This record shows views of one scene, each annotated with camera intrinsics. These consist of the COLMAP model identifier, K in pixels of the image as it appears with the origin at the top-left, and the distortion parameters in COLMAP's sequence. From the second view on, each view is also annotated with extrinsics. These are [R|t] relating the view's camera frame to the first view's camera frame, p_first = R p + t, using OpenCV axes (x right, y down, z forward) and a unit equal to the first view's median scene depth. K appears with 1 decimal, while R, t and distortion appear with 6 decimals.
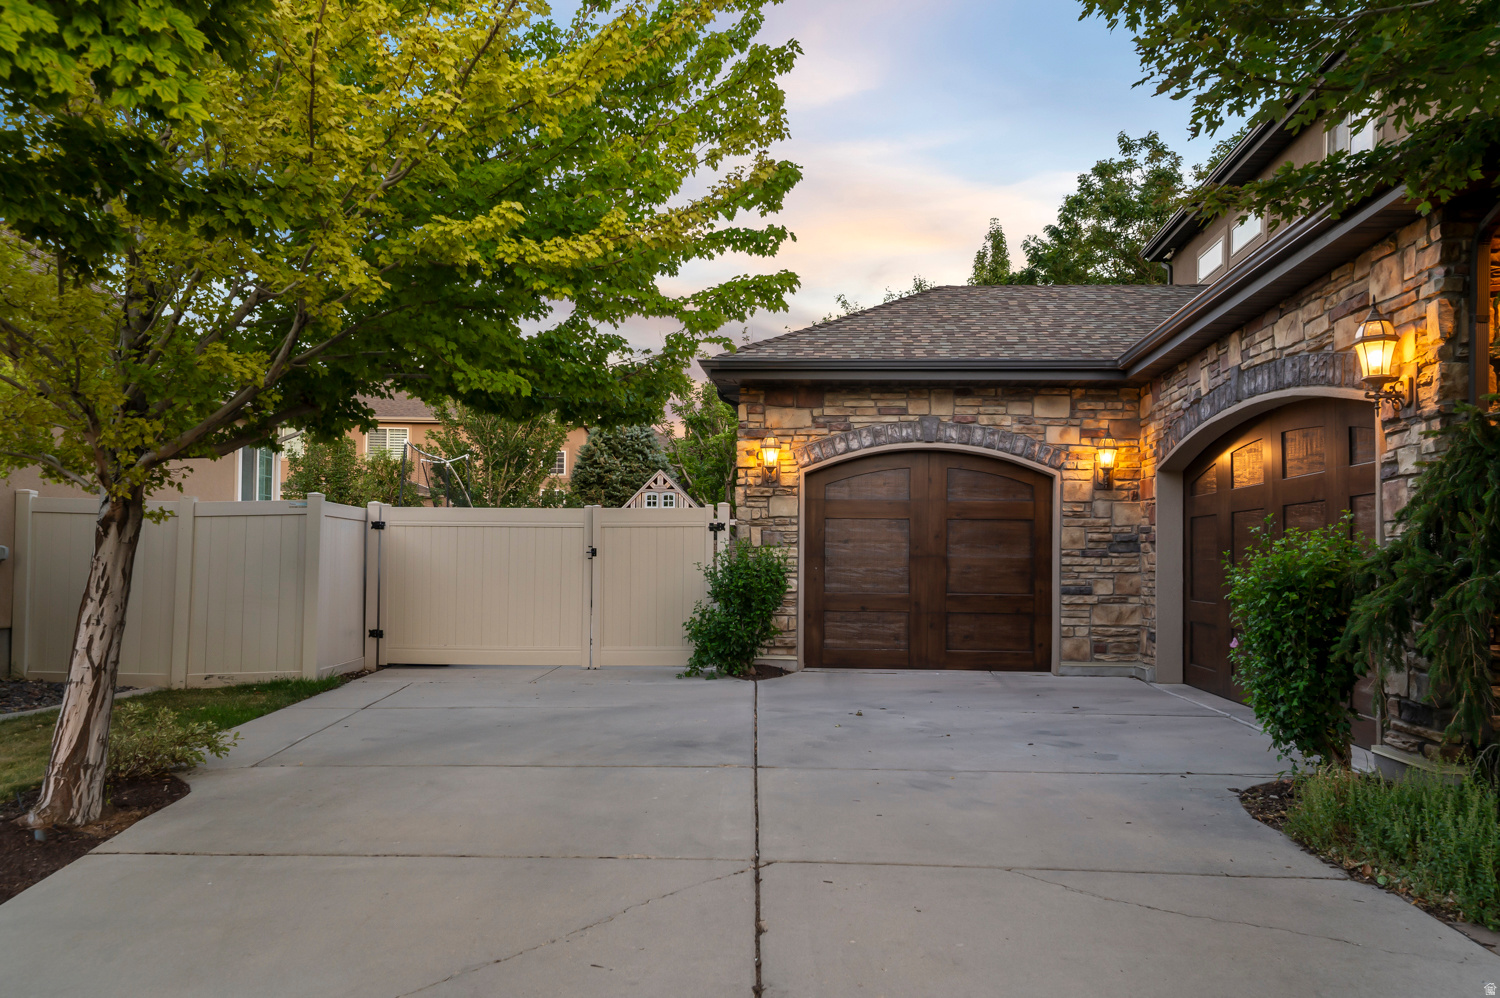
lens RADIAL K [[1161.9, 0, 761.8], [0, 1161.9, 543.0], [0, 0, 1]] dist [0.014153, 0.007985]
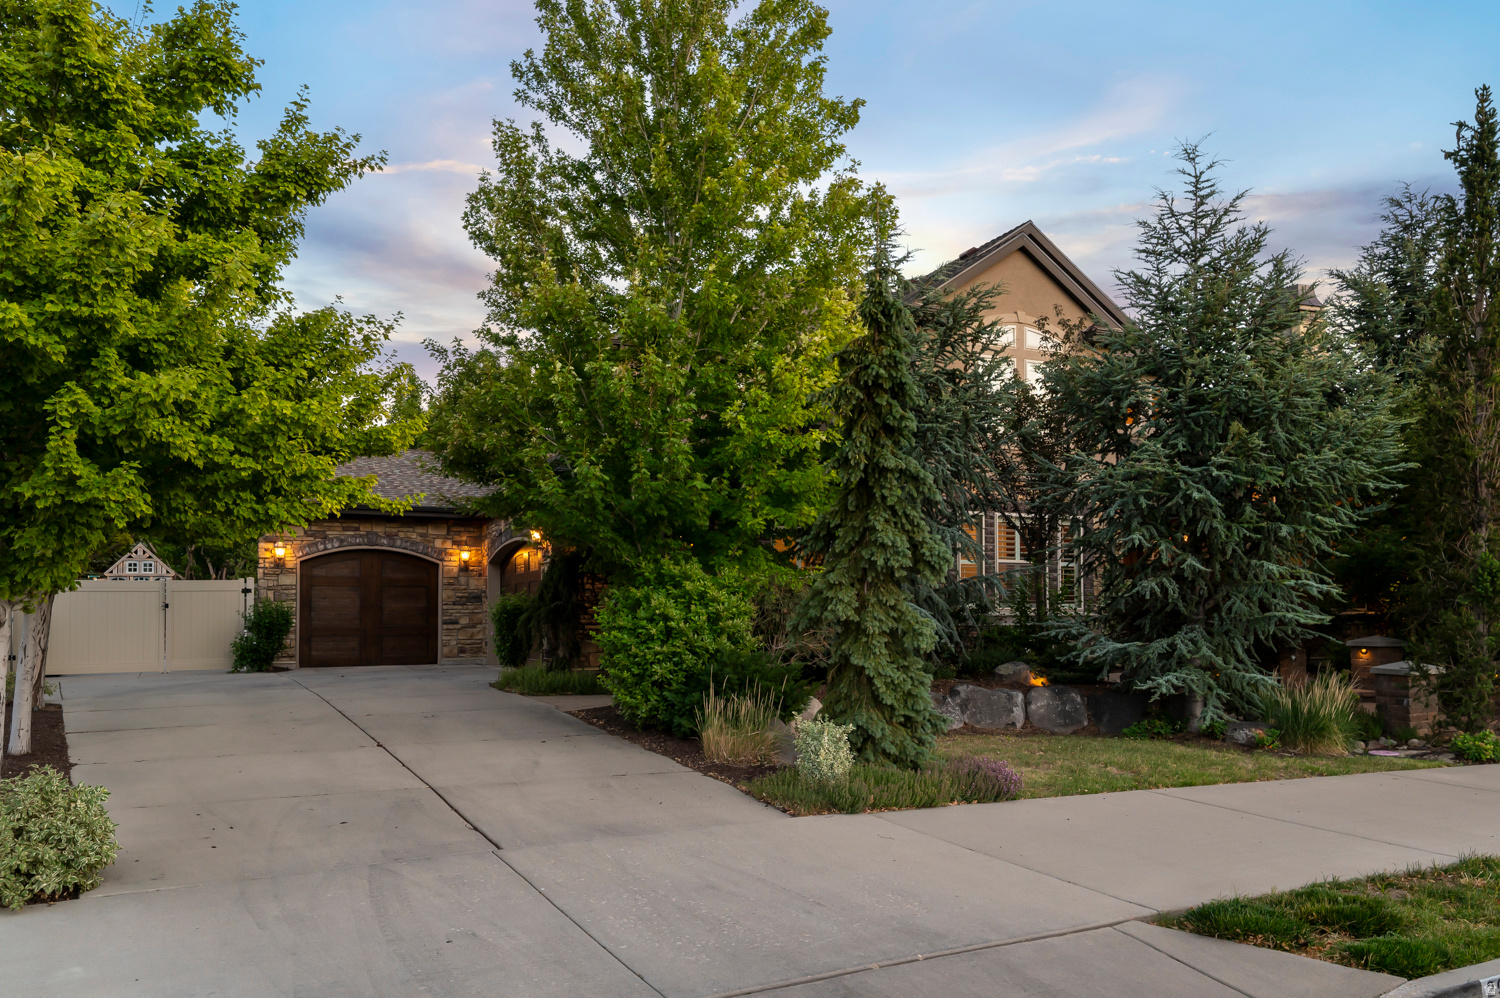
lens RADIAL K [[1129.5, 0, 779.2], [0, 1129.5, 570.7], [0, 0, 1]] dist [0.025403, 0.004094]
pose [[0.872948, 0.003337, 0.487802, -0.179836], [0.007699, 0.999758, -0.020617, -0.002502], [-0.487753, 0.021753, 0.872711, -0.950223]]
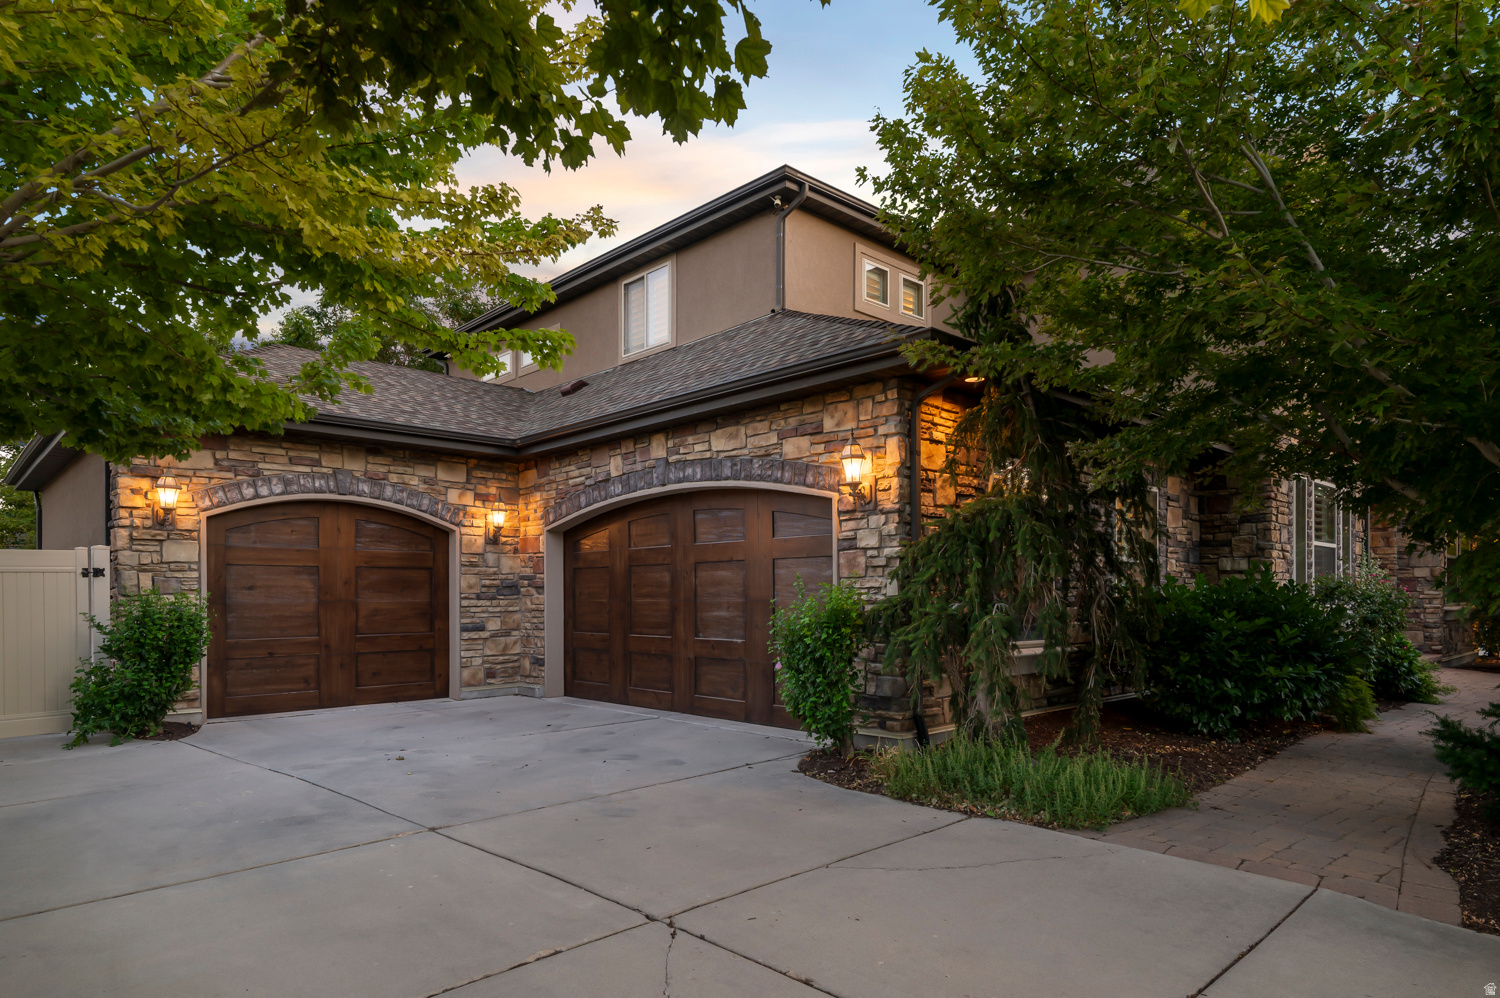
lens RADIAL K [[878.8, 0, 758.8], [0, 878.8, 594.4], [0, 0, 1]] dist [0.007945, 0.001859]
pose [[0.660828, -0.013147, 0.750423, -0.212820], [-0.000081, 0.999845, 0.017588, -0.009265], [-0.750538, -0.011683, 0.660724, 0.178891]]
